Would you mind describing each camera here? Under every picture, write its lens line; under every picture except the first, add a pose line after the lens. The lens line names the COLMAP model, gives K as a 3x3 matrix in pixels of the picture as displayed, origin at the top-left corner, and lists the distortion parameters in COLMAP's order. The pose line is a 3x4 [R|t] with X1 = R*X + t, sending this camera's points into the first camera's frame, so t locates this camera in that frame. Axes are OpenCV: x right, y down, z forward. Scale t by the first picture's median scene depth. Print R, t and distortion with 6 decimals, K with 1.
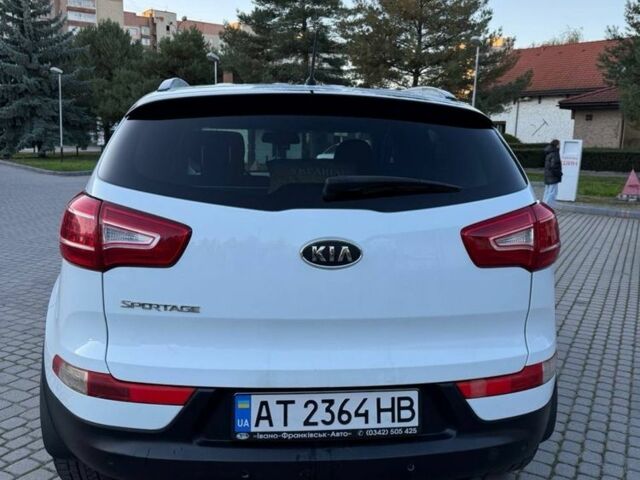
lens RADIAL K [[569.8, 0, 297.1], [0, 569.8, 240.3], [0, 0, 1]] dist [0.072792, -0.099770]
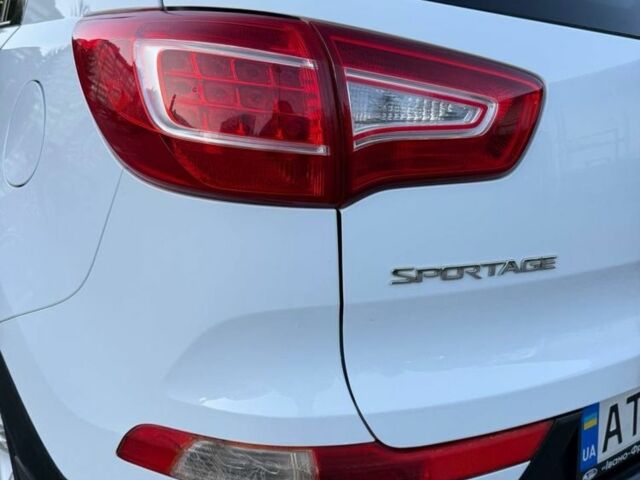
lens RADIAL K [[569.8, 0, 297.1], [0, 569.8, 240.3], [0, 0, 1]] dist [0.072792, -0.099770]
pose [[0.877294, -0.142389, 0.458345, -0.556967], [0.072589, 0.983357, 0.166550, 0.010366], [-0.474432, -0.112843, 0.873029, 0.678292]]
